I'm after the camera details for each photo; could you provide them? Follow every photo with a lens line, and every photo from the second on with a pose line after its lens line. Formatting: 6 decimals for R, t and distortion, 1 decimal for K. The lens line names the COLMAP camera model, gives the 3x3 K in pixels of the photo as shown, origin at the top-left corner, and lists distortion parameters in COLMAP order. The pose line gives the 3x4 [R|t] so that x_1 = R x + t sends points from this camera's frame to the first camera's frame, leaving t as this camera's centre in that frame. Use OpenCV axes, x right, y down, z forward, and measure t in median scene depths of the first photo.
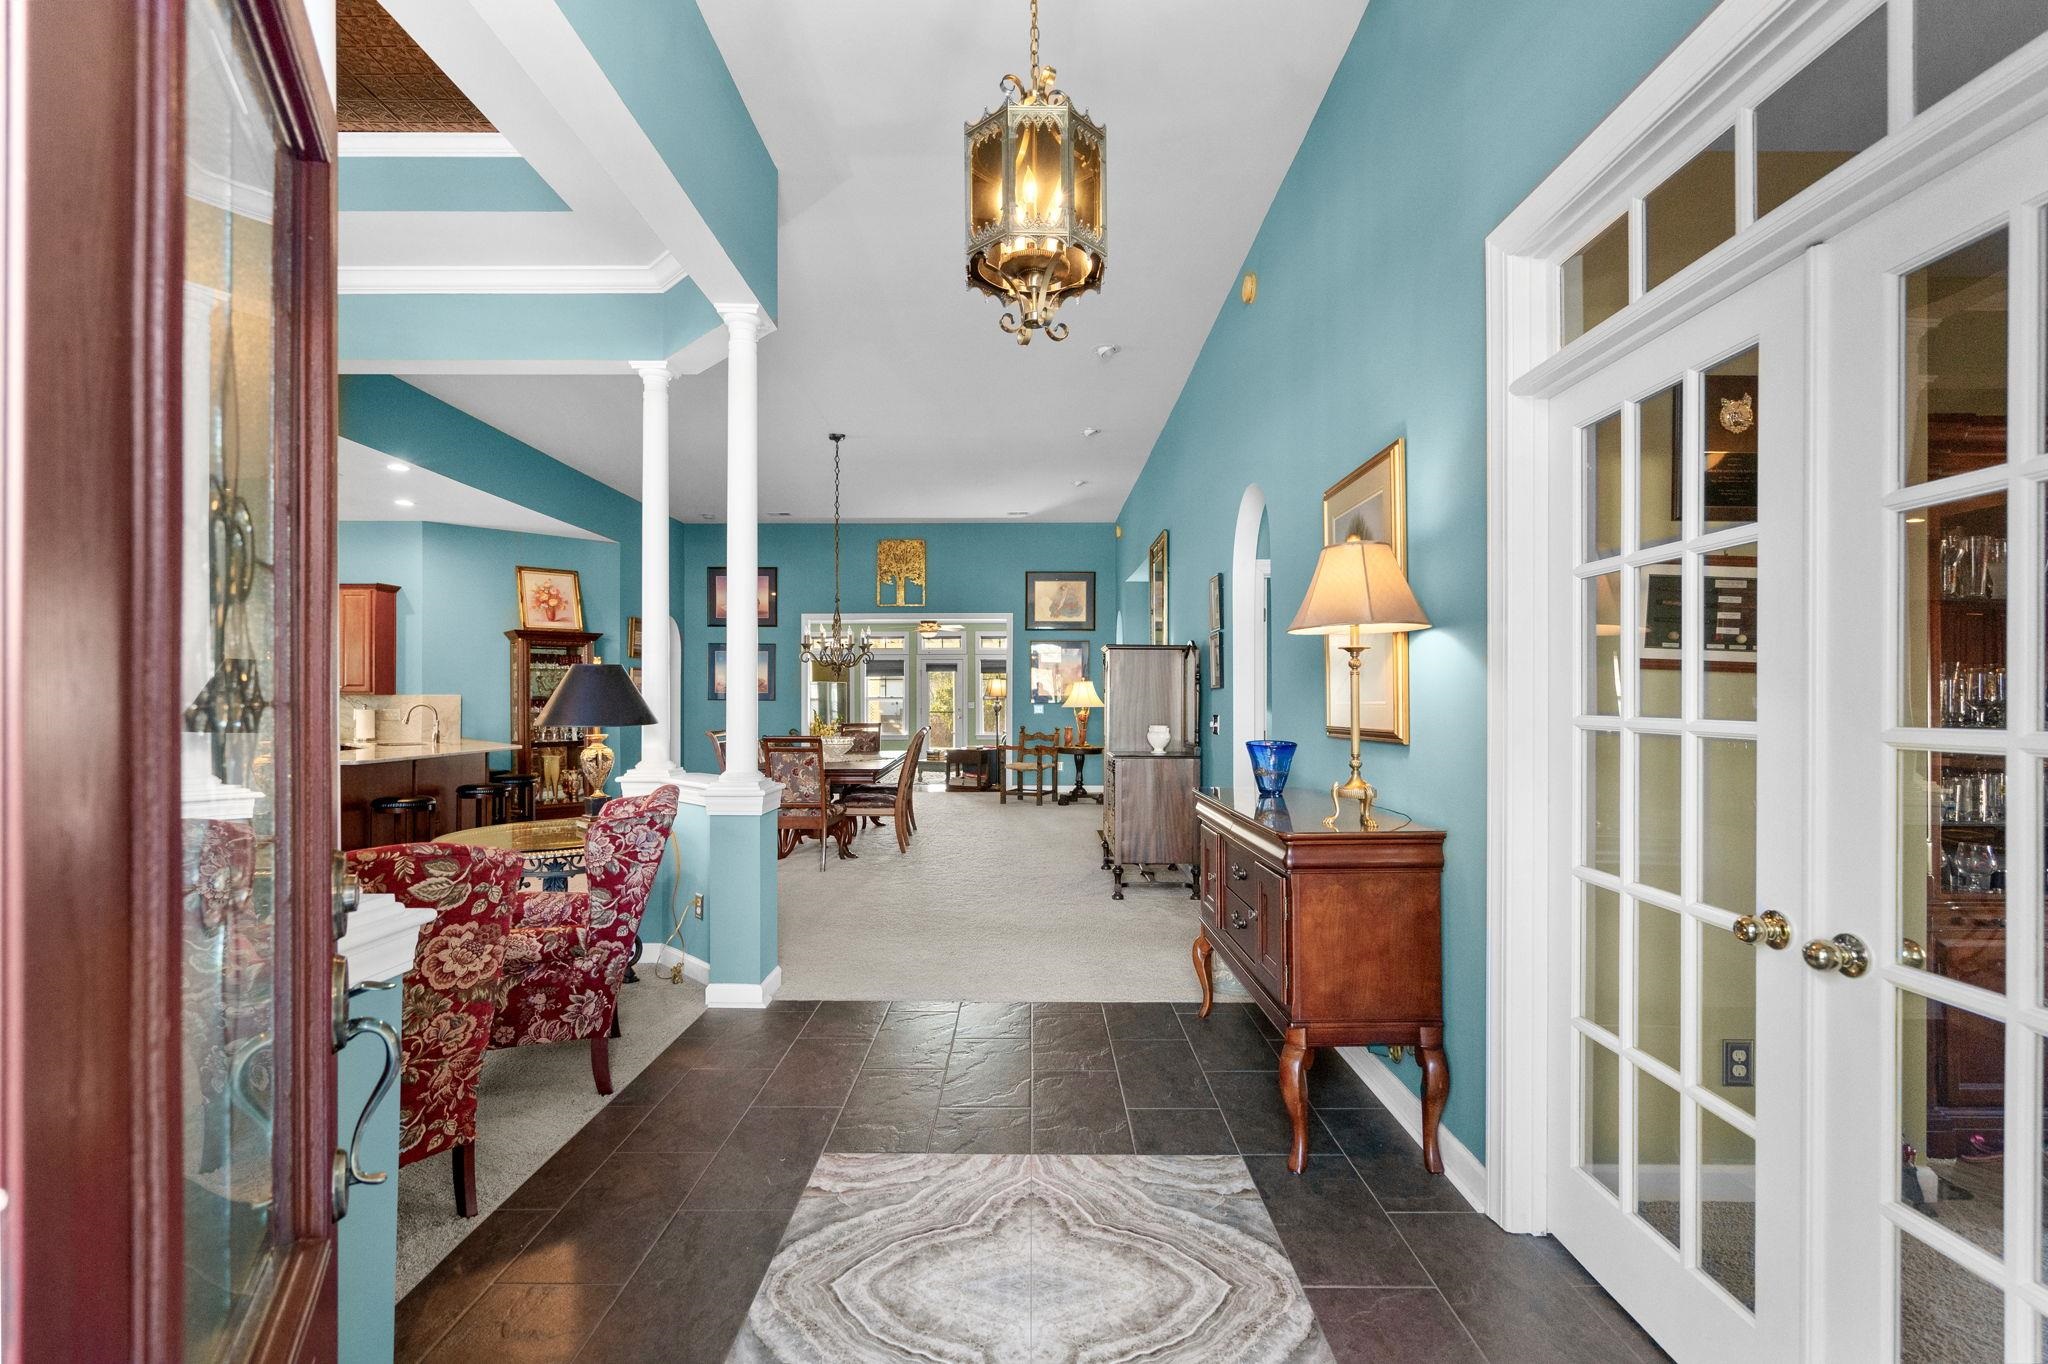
lens RADIAL K [[943.7, 0, 1037.0], [0, 943.7, 710.7], [0, 0, 1]] dist [-0.008848, 0.002816]
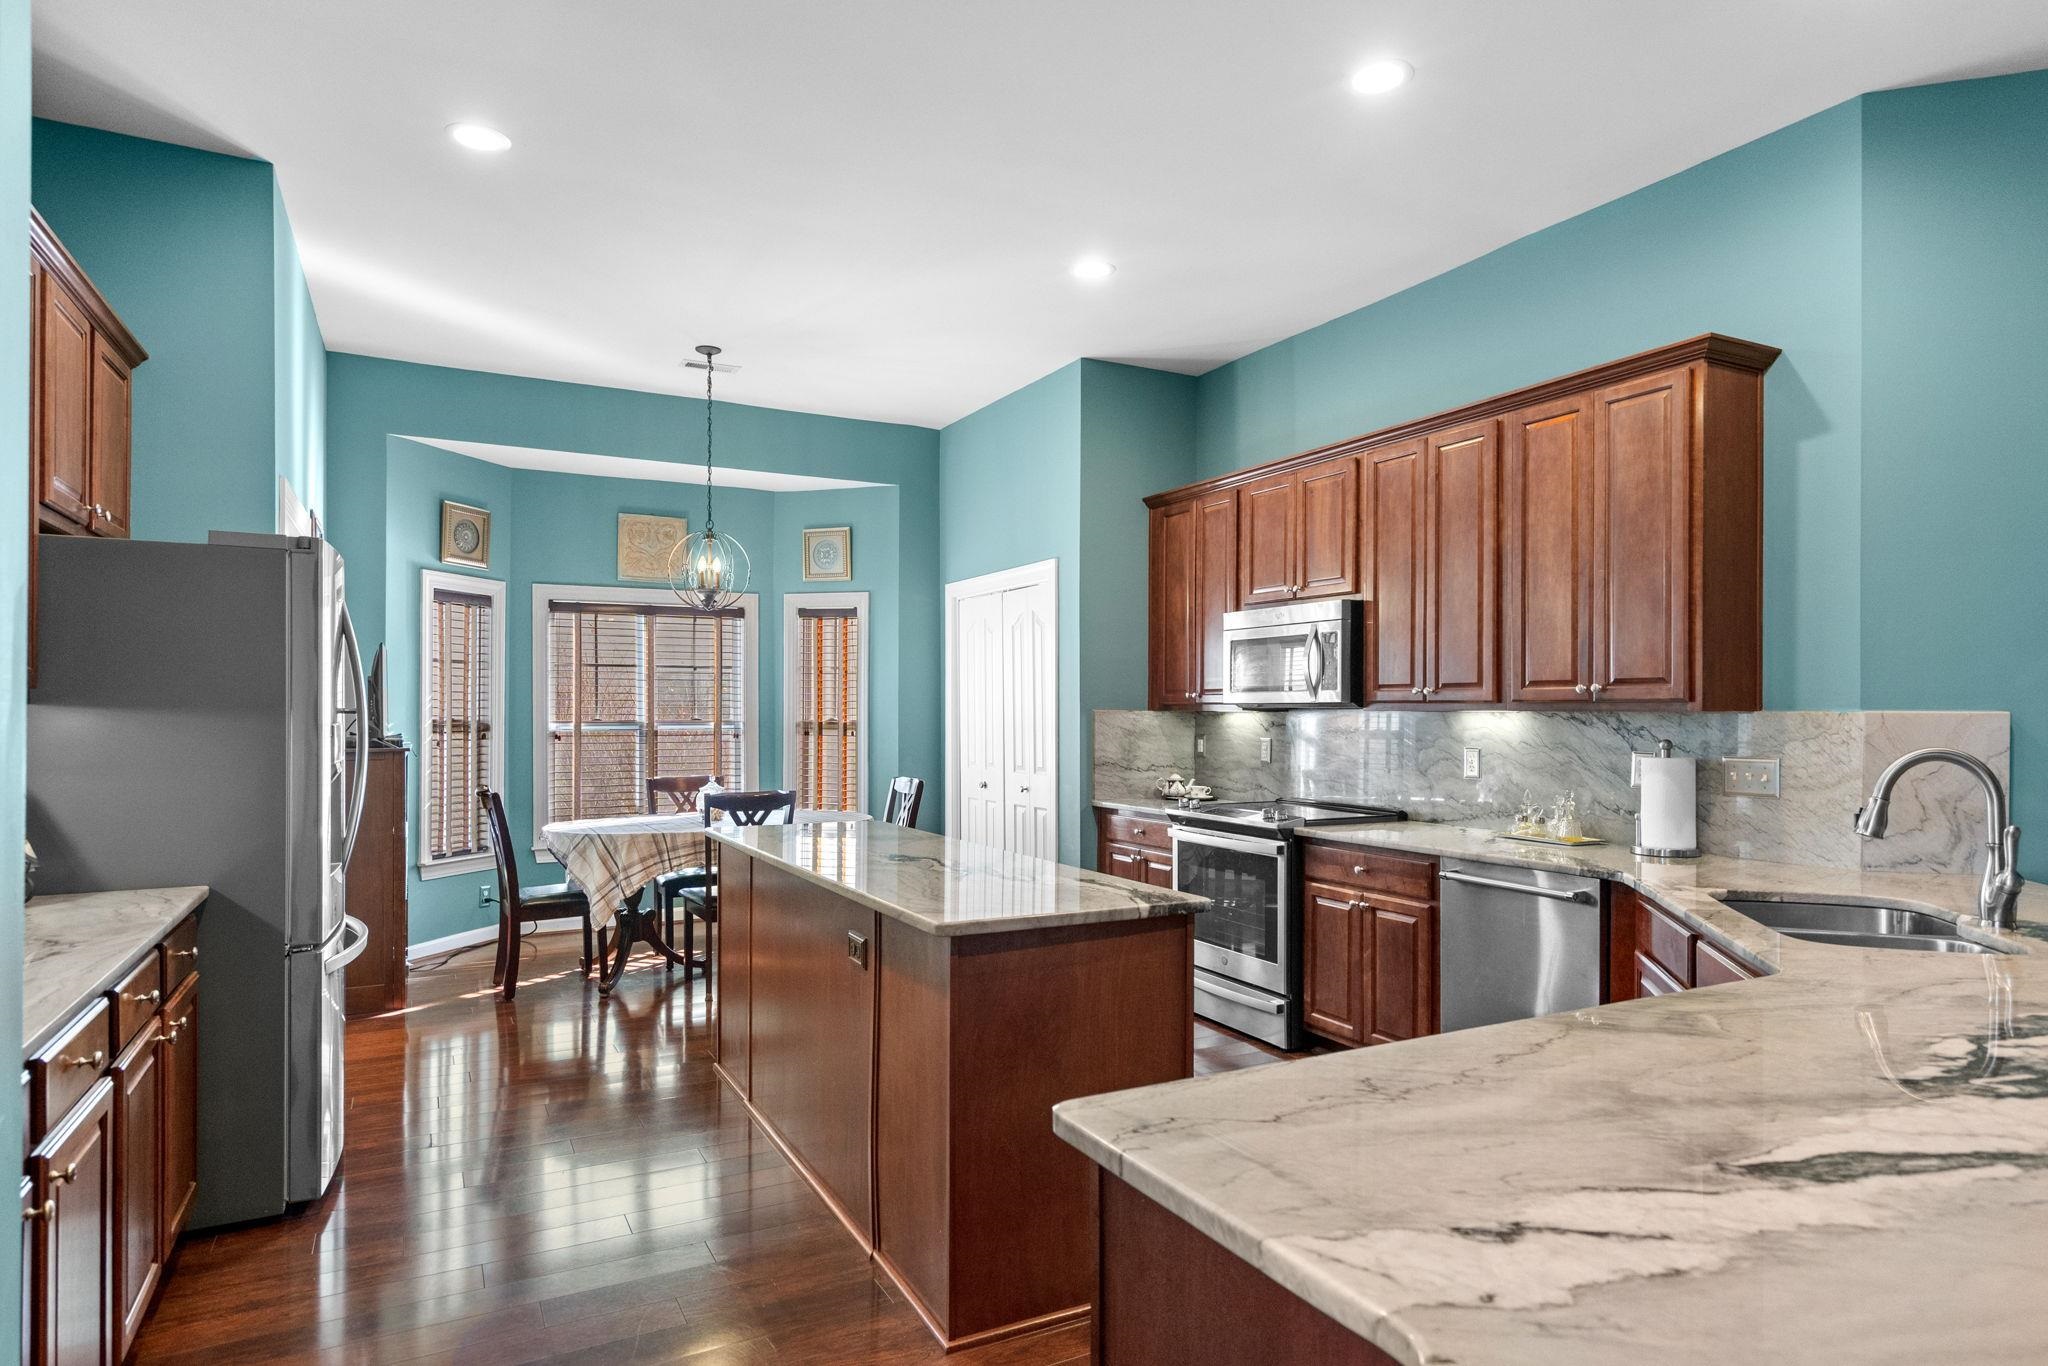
lens RADIAL K [[1151.9, 0, 1030.2], [0, 1151.9, 690.8], [0, 0, 1]] dist [0.001870, -0.001281]
pose [[0.467063, -0.015018, -0.884096, -0.389565], [-0.015903, 0.999551, -0.025381, -0.008750], [0.884081, 0.025915, 0.466615, 0.519330]]
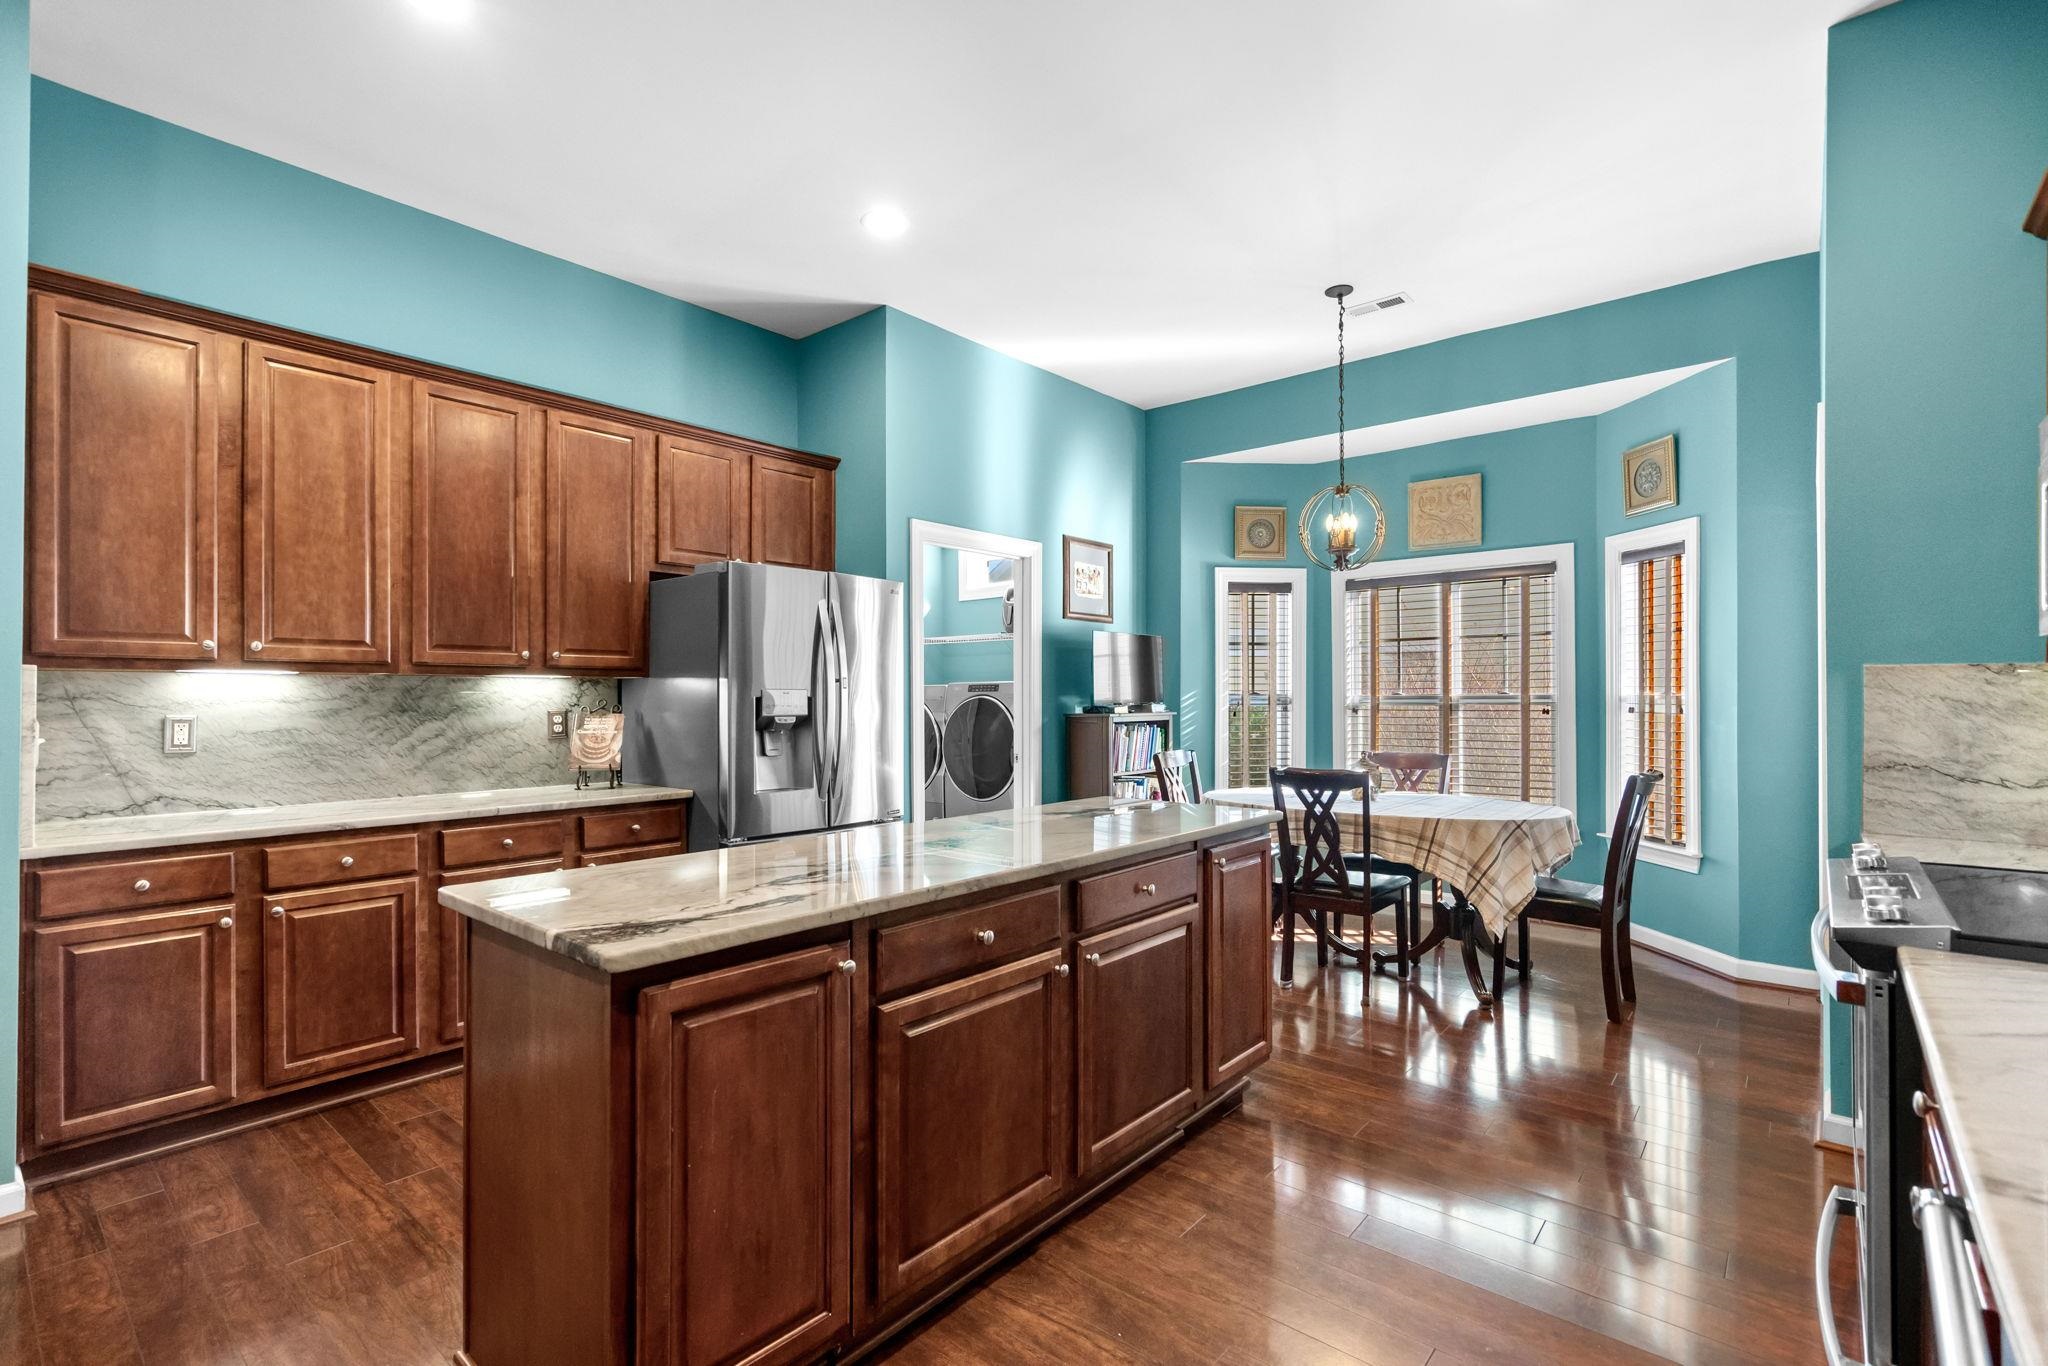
lens RADIAL K [[943.7, 0, 988.2], [0, 943.7, 689.1], [0, 0, 1]] dist [-0.008848, 0.002816]
pose [[-0.665033, -0.007497, -0.746776, -0.522967], [-0.012322, 0.999924, 0.000935, -0.005480], [0.746712, 0.009823, -0.665075, 0.778967]]
